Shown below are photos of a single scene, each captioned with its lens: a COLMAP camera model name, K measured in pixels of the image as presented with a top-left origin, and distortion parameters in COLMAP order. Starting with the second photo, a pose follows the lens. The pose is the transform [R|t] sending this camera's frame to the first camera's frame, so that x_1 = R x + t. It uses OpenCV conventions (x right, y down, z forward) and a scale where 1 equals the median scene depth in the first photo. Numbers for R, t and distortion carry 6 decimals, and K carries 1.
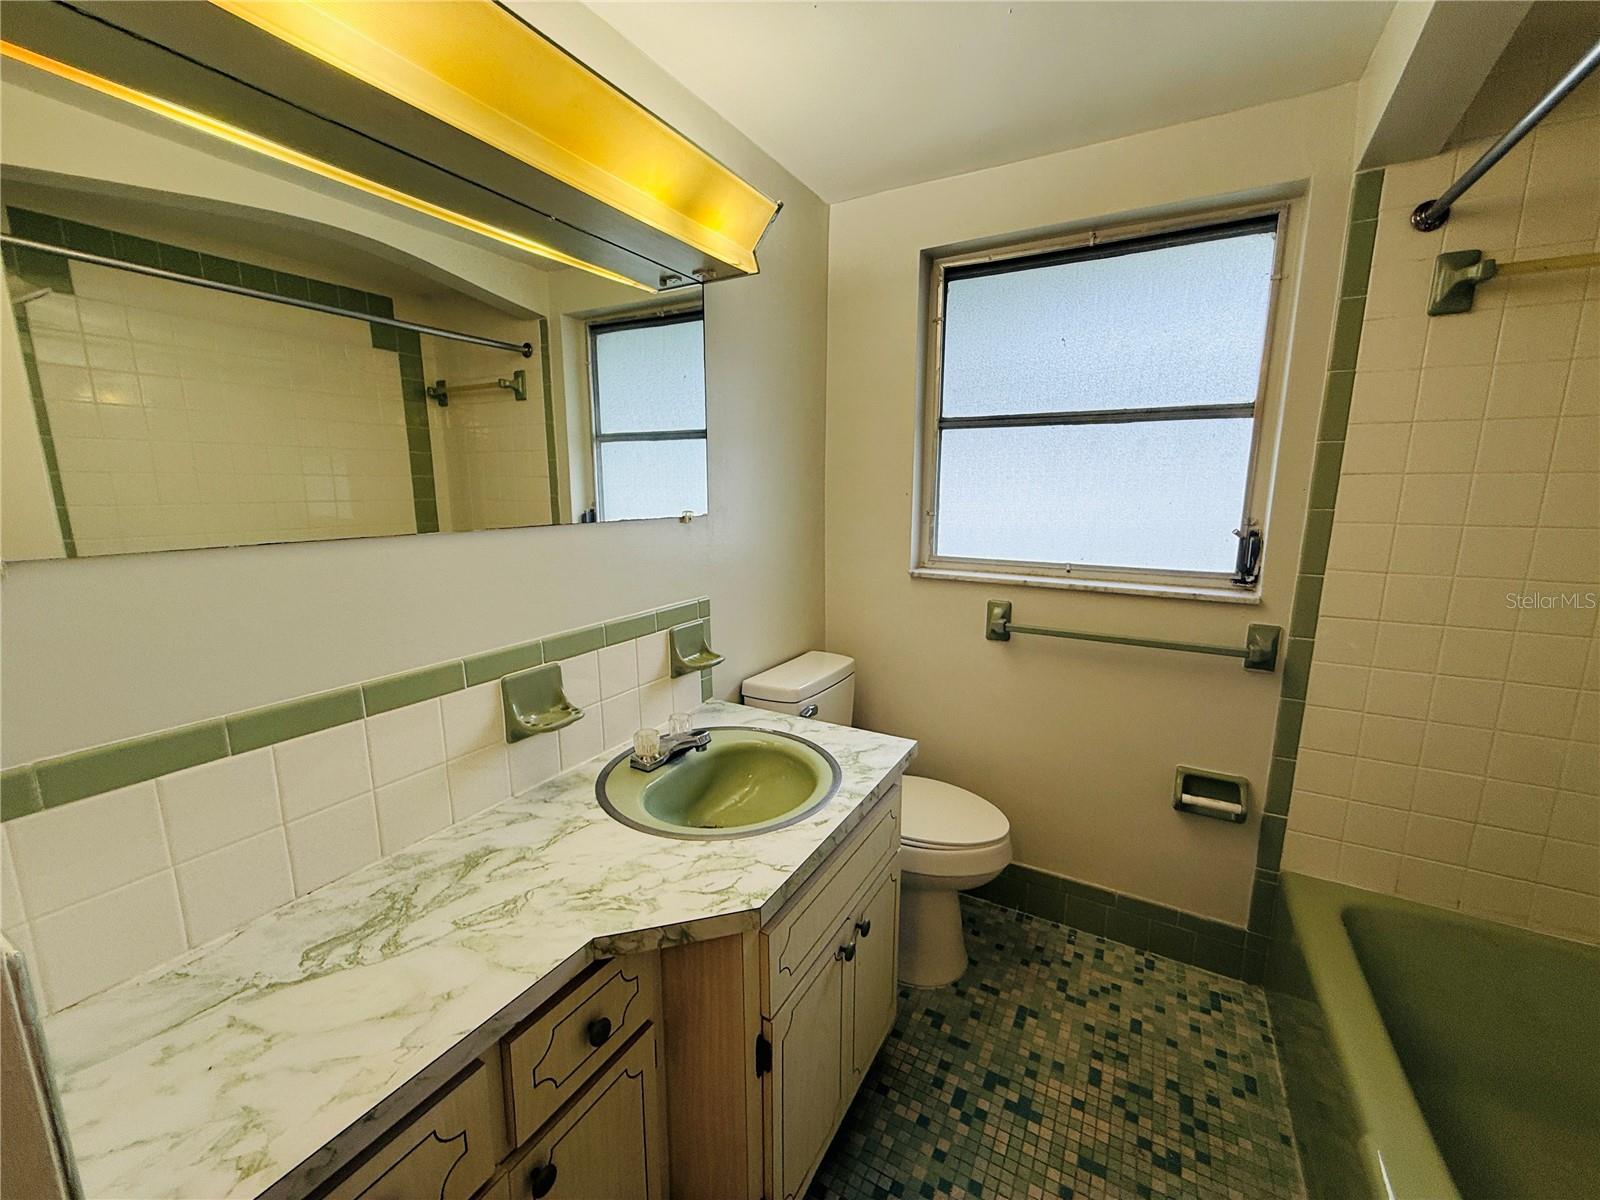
lens RADIAL K [[639.4, 0, 799.8], [0, 639.4, 603.3], [0, 0, 1]] dist [-0.001661, 0.000223]
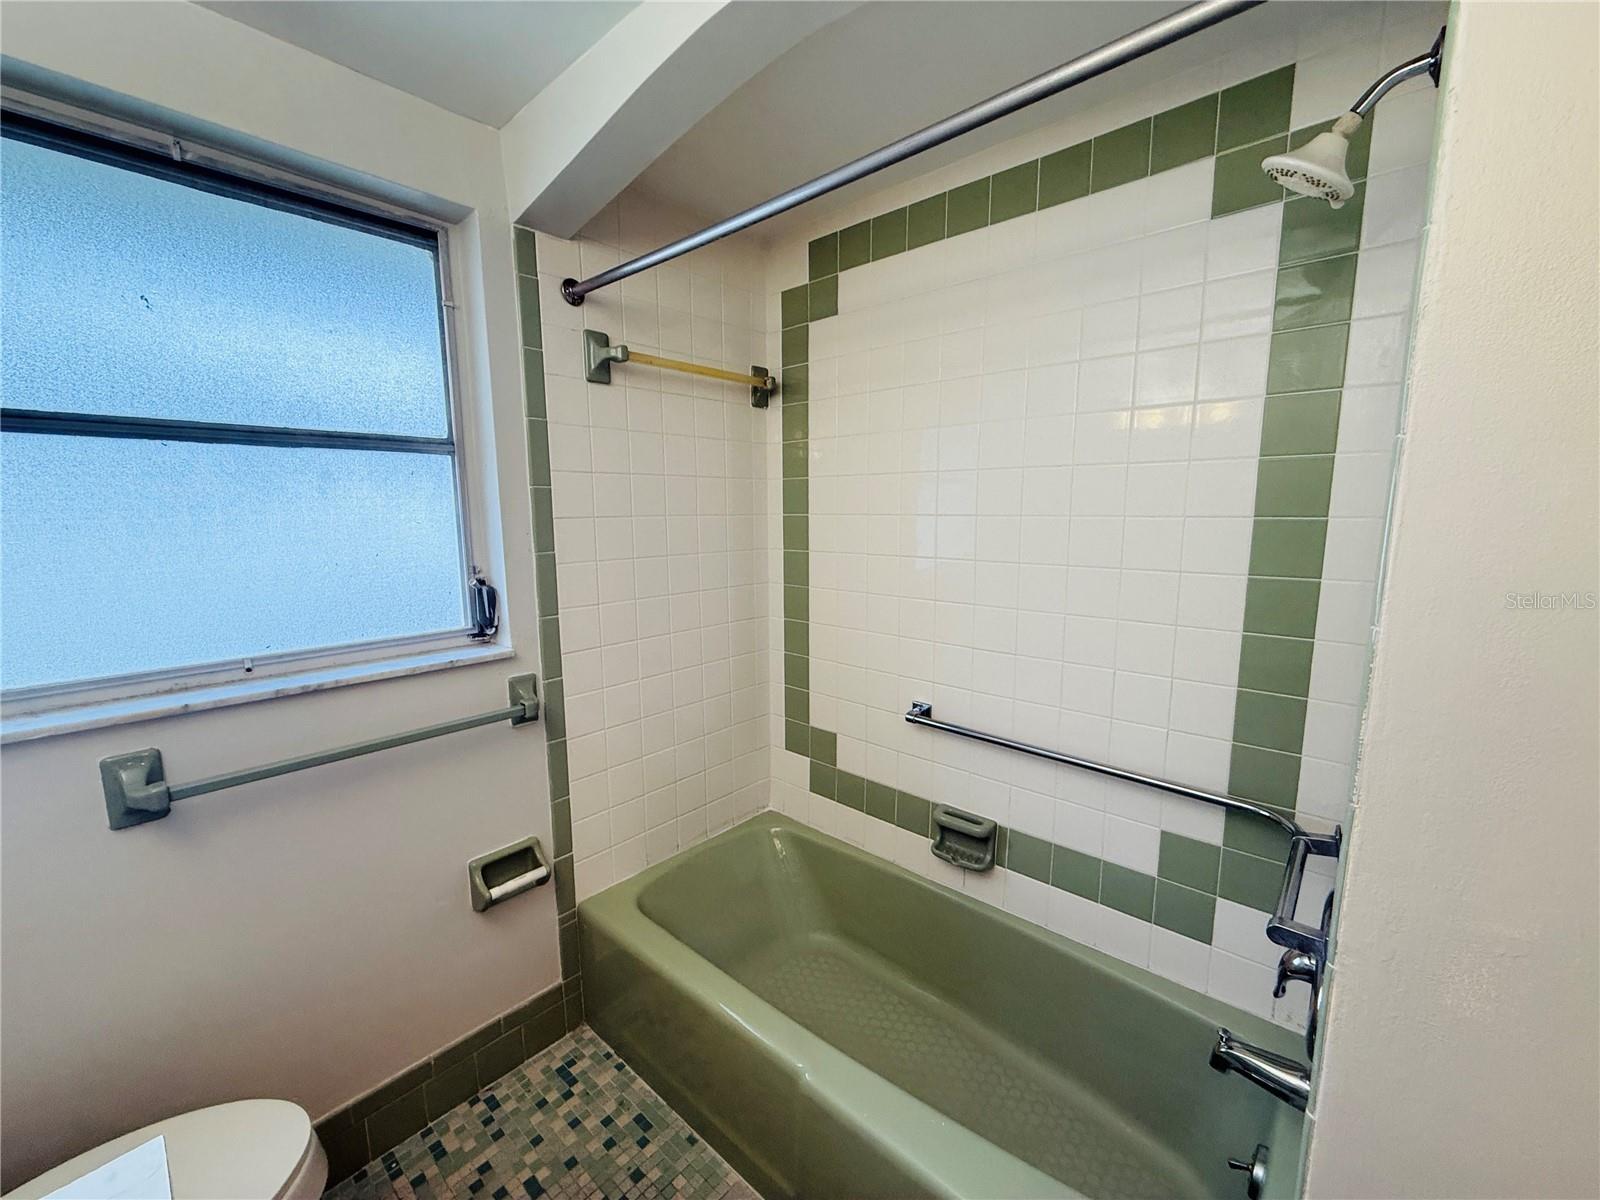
lens RADIAL K [[639.4, 0, 801.5], [0, 639.4, 600.7], [0, 0, 1]] dist [-0.001661, 0.000223]
pose [[0.213371, -0.144407, 0.966240, -0.080998], [0.181596, 0.977642, 0.106010, -0.096348], [-0.959946, 0.152845, 0.234824, 0.346058]]
